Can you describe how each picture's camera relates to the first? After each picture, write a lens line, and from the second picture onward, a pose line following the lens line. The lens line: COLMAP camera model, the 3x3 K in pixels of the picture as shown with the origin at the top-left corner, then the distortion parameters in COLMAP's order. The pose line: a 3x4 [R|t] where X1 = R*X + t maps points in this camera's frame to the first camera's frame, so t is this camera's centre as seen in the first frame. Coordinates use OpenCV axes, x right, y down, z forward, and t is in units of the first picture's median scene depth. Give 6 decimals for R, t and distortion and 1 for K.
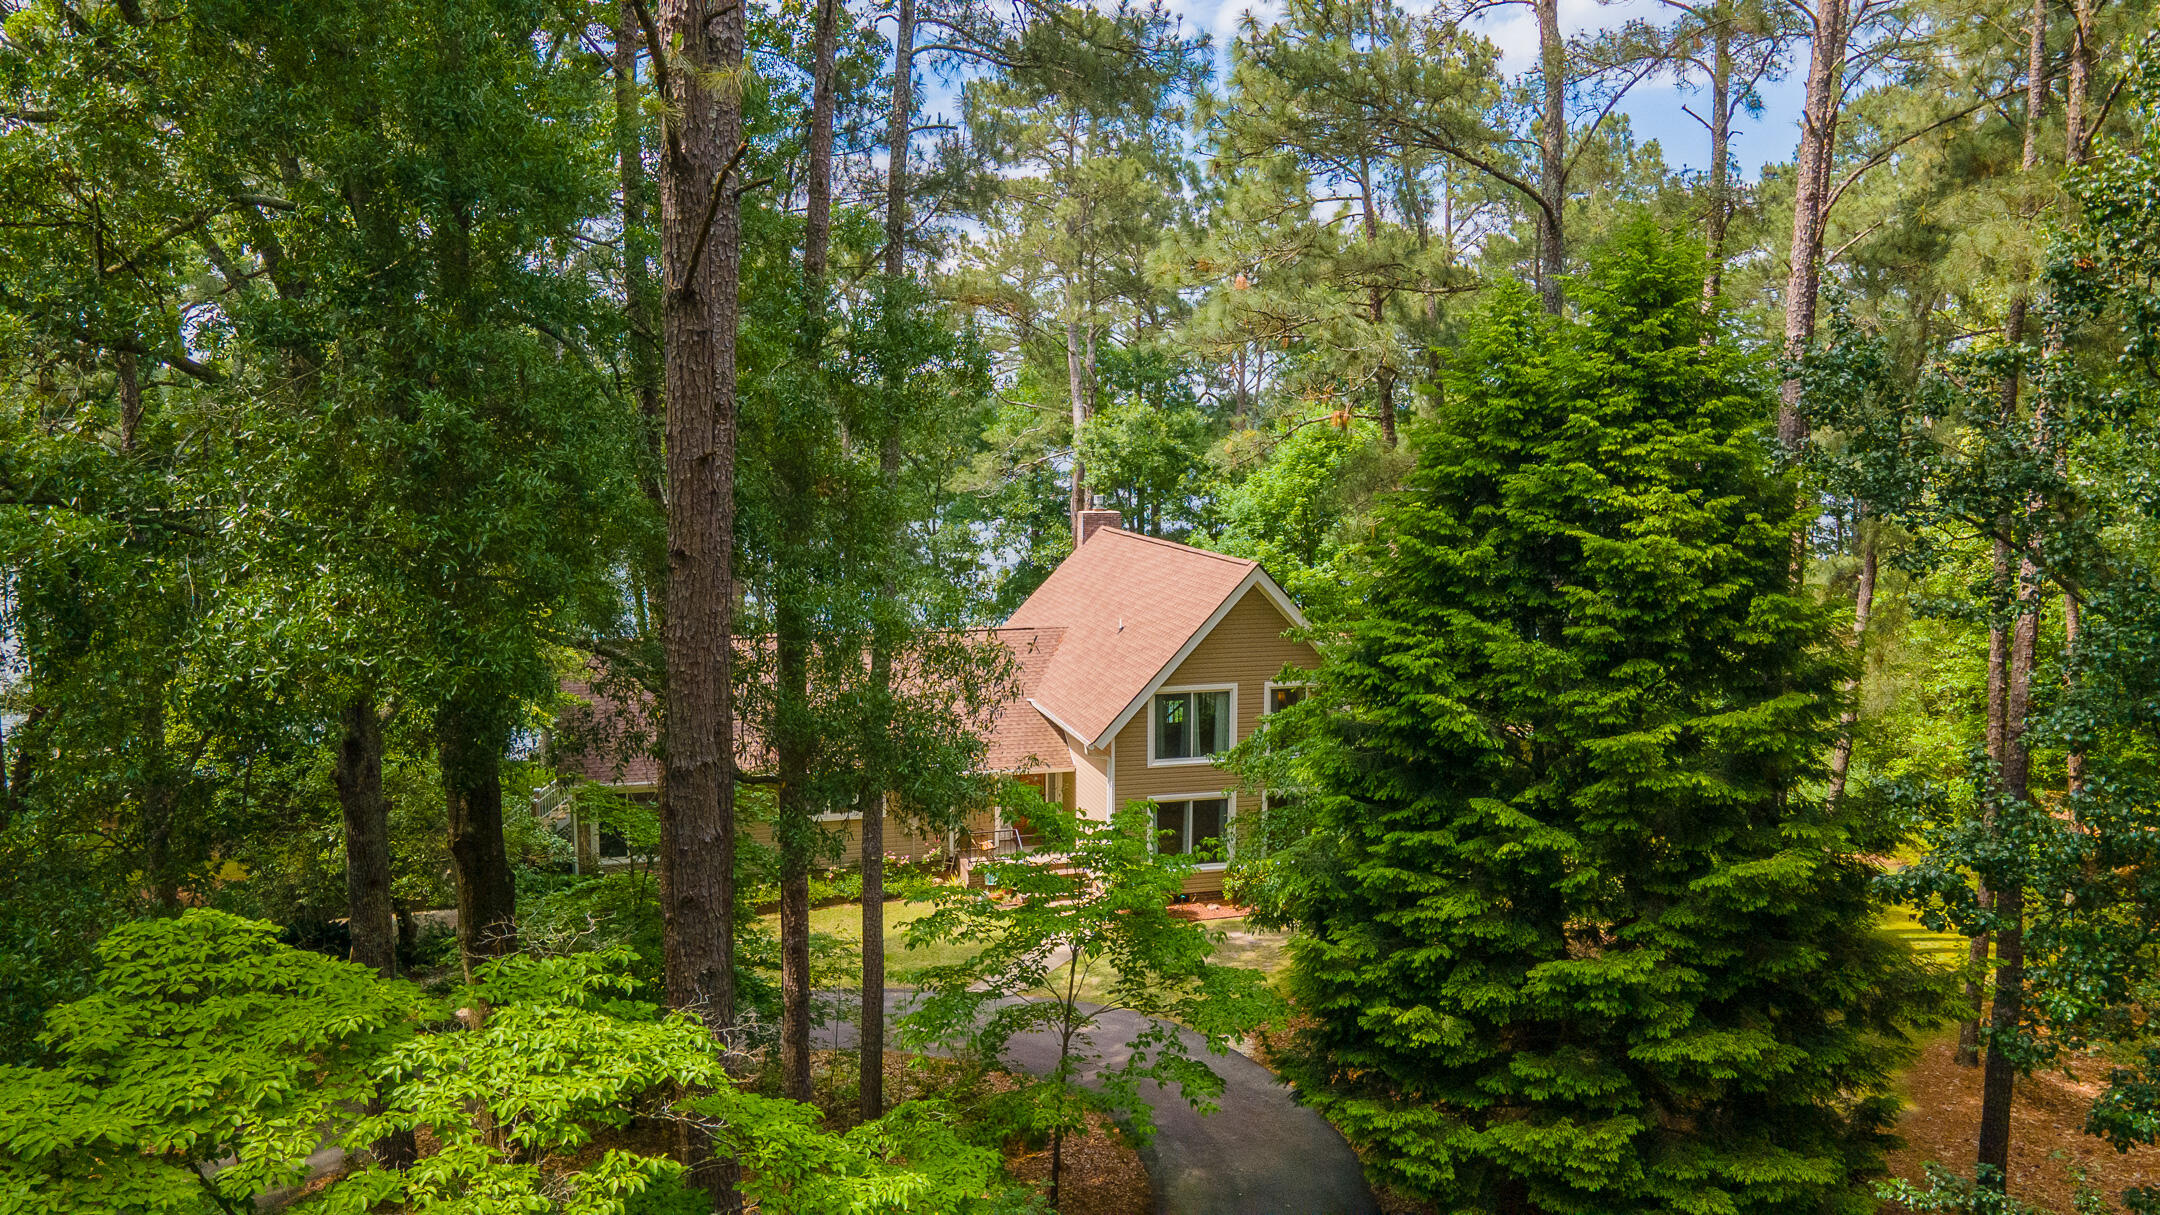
lens RADIAL K [[1597.1, 0, 1093.4], [0, 1597.1, 591.0], [0, 0, 1]] dist [0.034143, 0.000267]
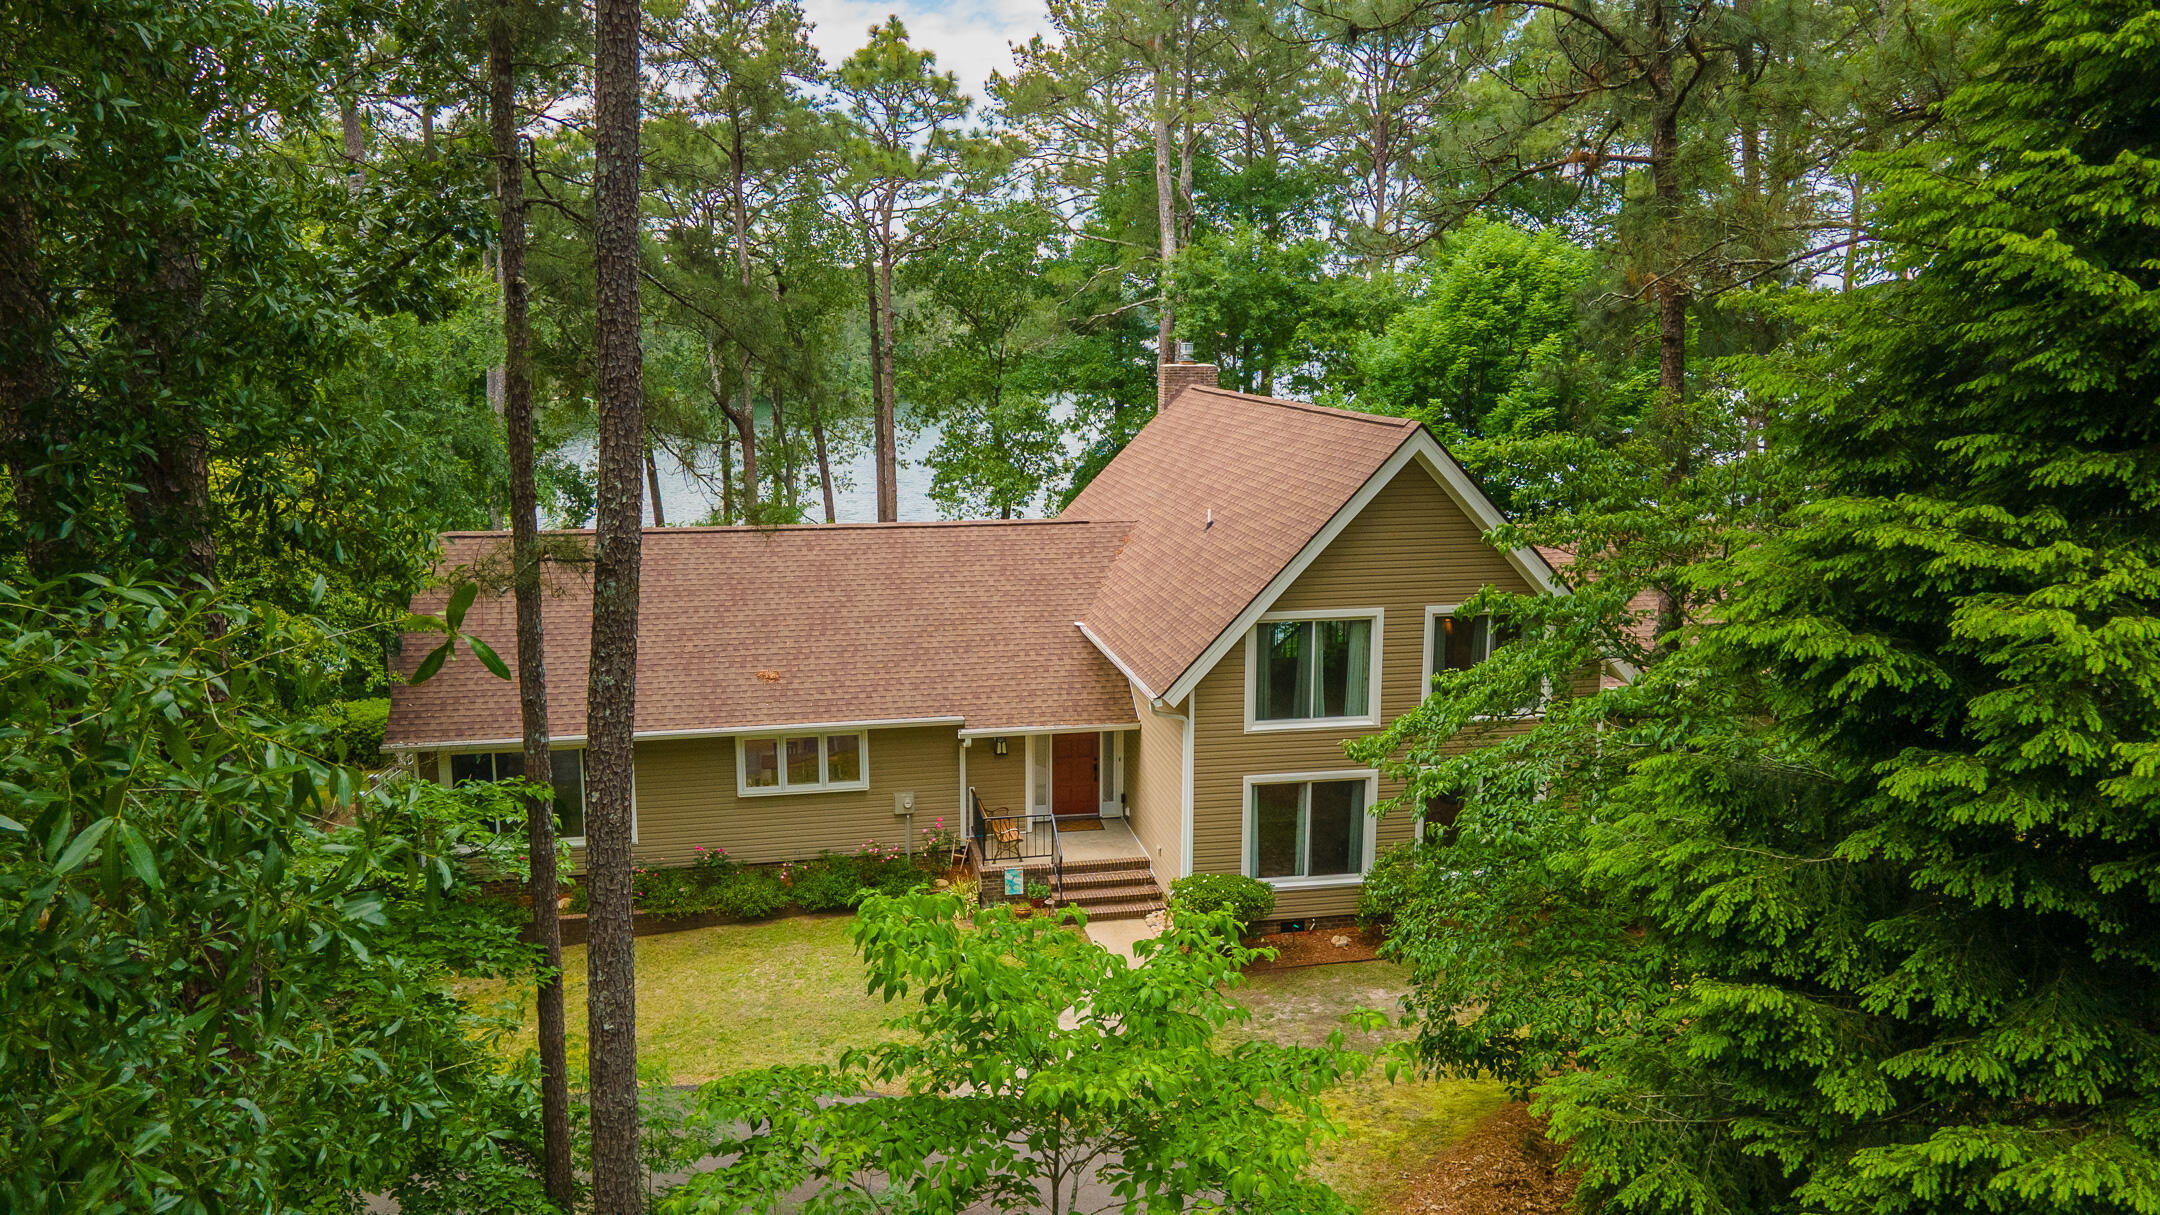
lens RADIAL K [[1597.1, 0, 1080.7], [0, 1597.1, 605.6], [0, 0, 1]] dist [0.034143, 0.000267]
pose [[0.997009, 0.013543, -0.076088, 0.015006], [-0.007873, 0.997202, 0.074332, 0.008482], [0.076882, -0.073511, 0.994327, 0.321484]]
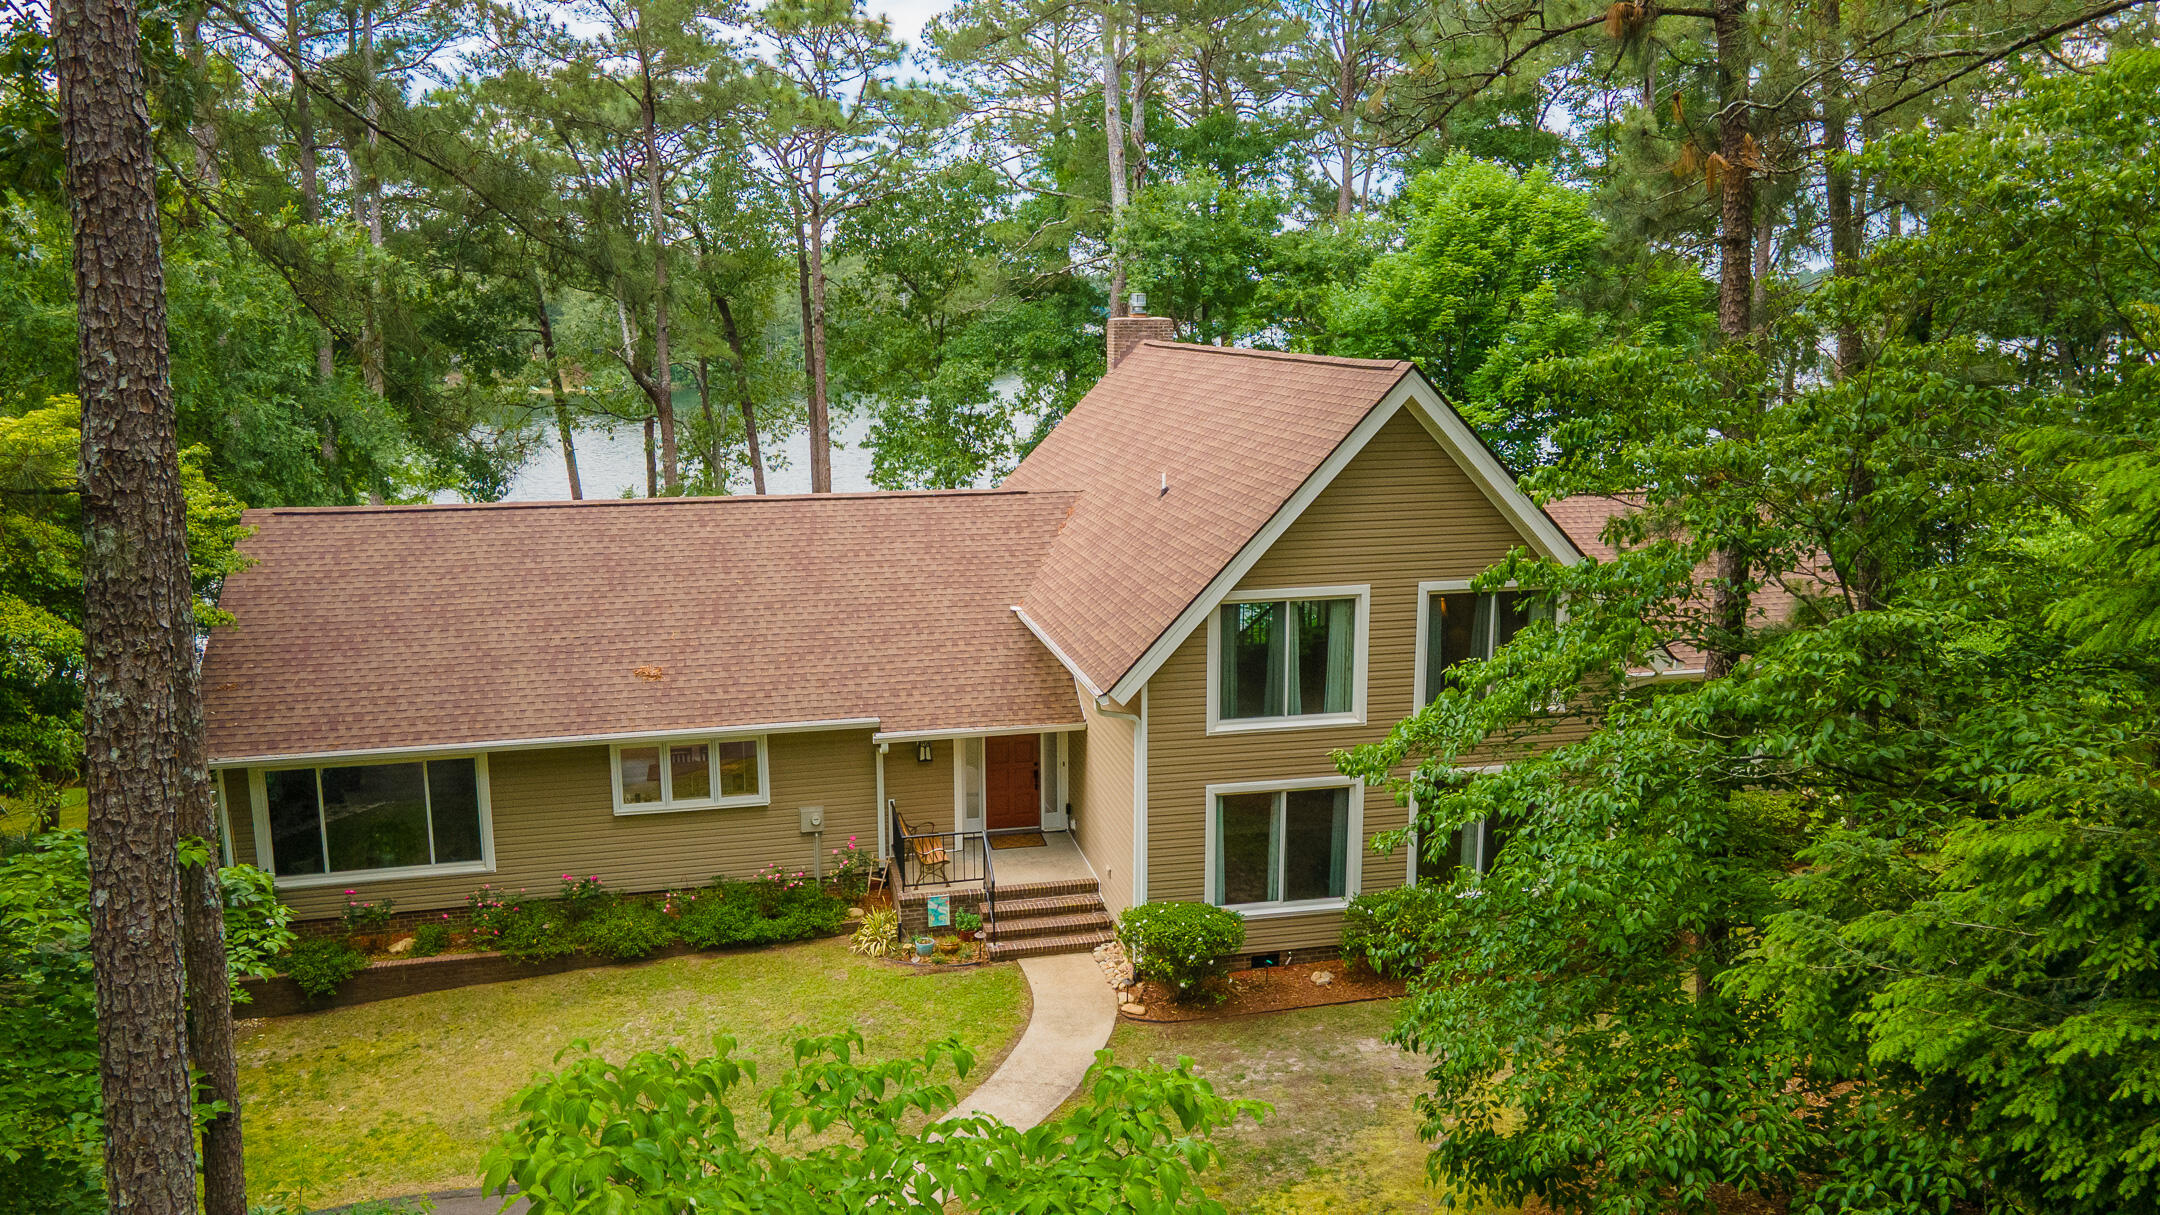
lens RADIAL K [[1597.1, 0, 1067.7], [0, 1597.1, 611.7], [0, 0, 1]] dist [0.034143, 0.000267]
pose [[0.998197, 0.004155, -0.059875, 0.017499], [0.000954, 0.996377, 0.085039, 0.018694], [0.060011, -0.084943, 0.994577, 0.420268]]
